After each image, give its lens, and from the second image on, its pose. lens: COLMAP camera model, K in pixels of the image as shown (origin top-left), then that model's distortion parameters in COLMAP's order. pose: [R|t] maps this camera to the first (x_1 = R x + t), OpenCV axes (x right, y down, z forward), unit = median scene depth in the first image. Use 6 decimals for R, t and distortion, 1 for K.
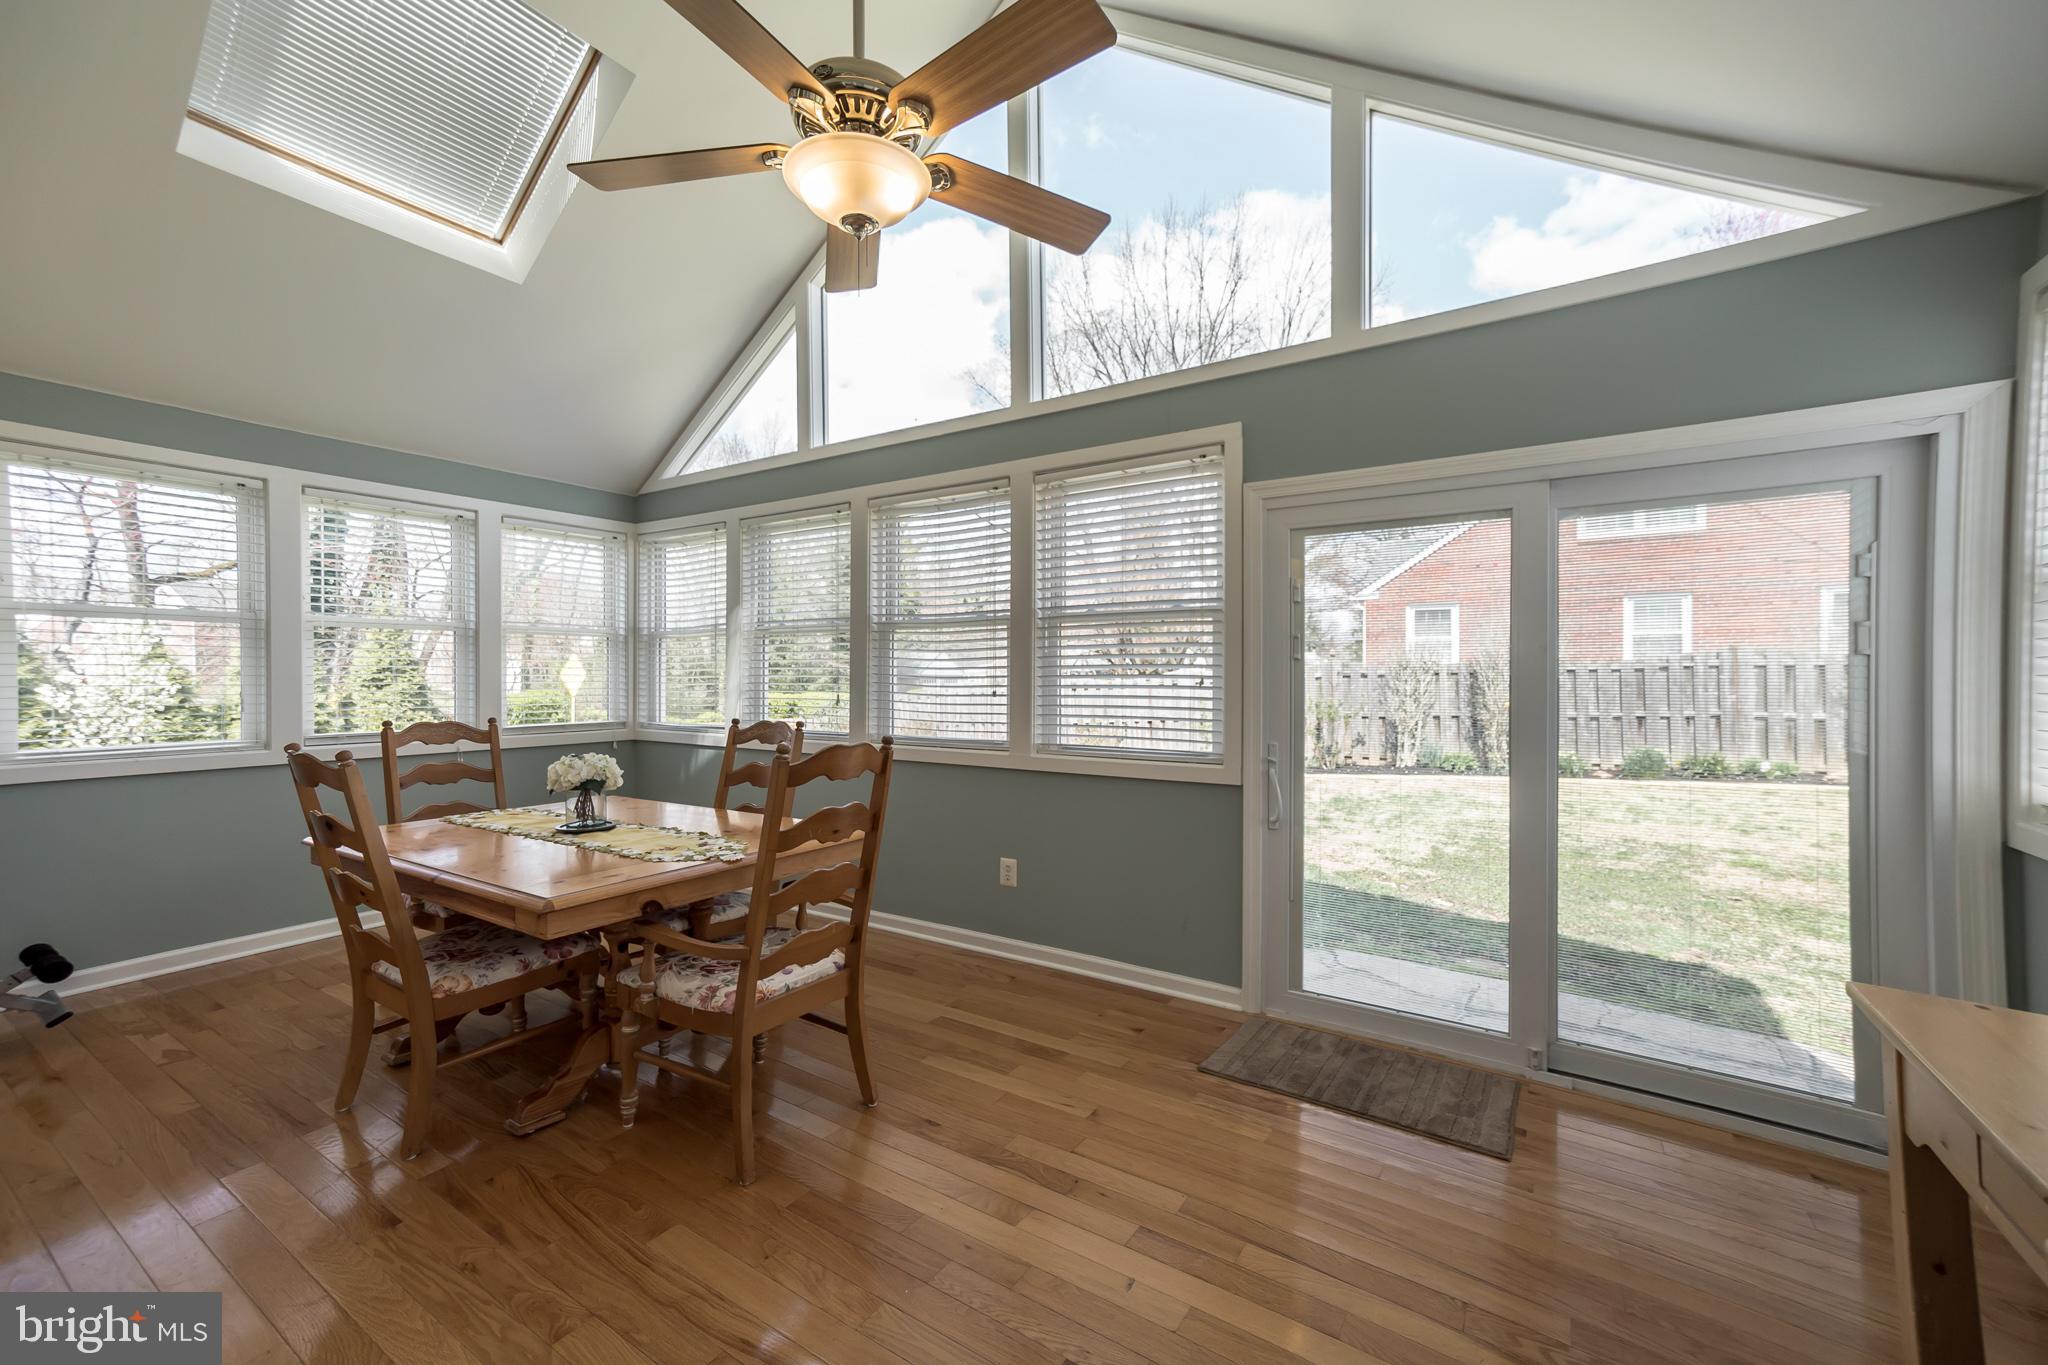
lens RADIAL K [[830.7, 0, 1011.1], [0, 830.7, 648.9], [0, 0, 1]] dist [-0.019583, 0.024758]
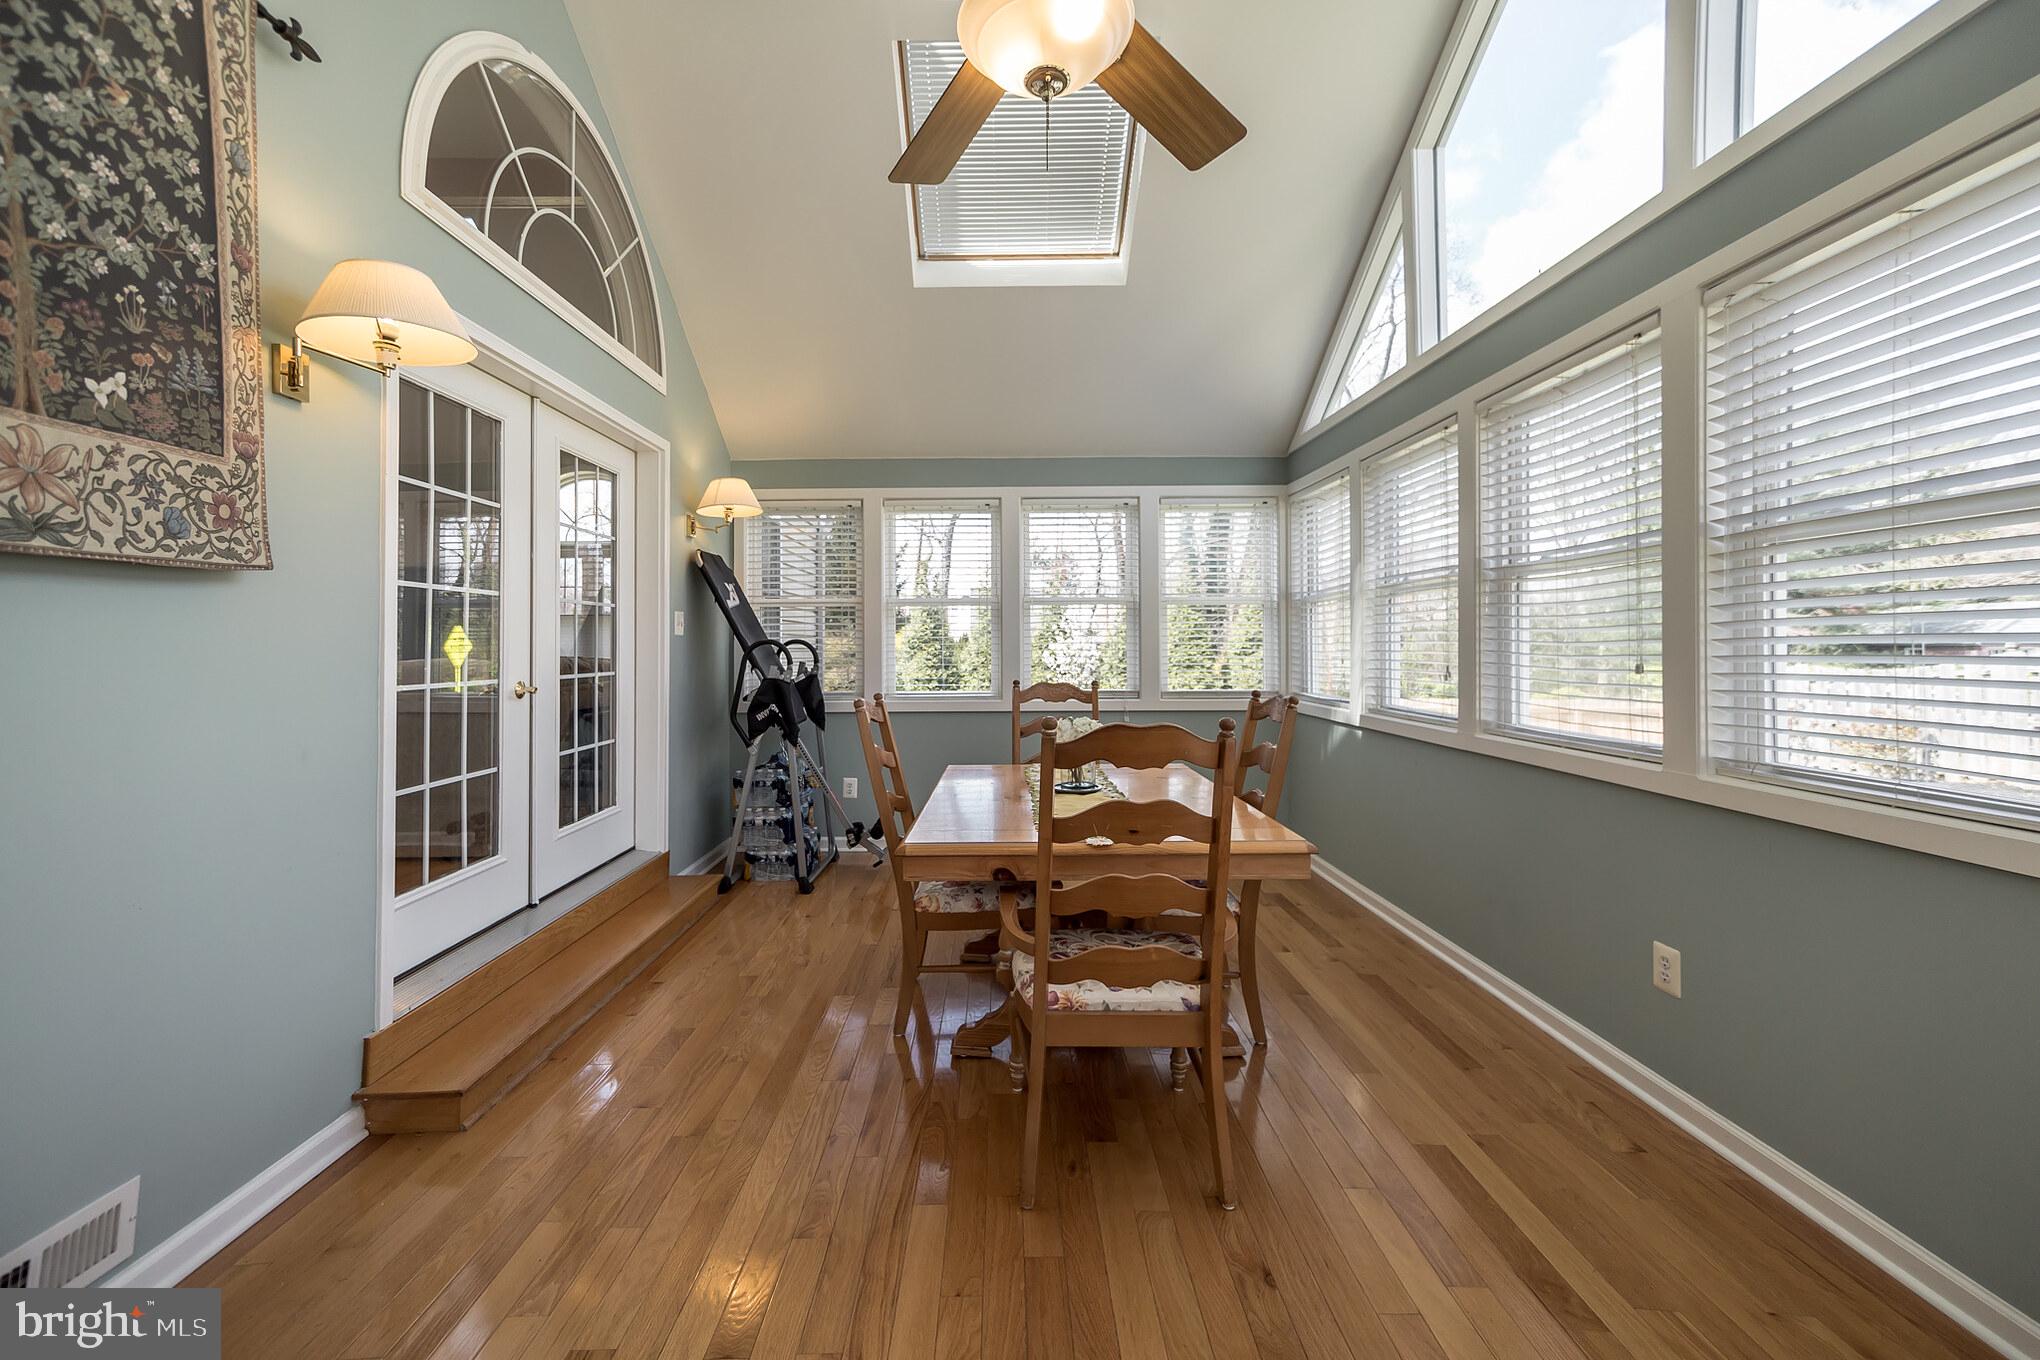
lens RADIAL K [[844.1, 0, 1020.5], [0, 844.1, 613.9], [0, 0, 1]] dist [-0.020266, 0.022823]
pose [[0.543314, -0.034742, -0.838811, 0.254753], [0.030321, 0.999304, -0.021750, 0.013371], [0.838982, -0.013616, 0.543989, 0.278979]]
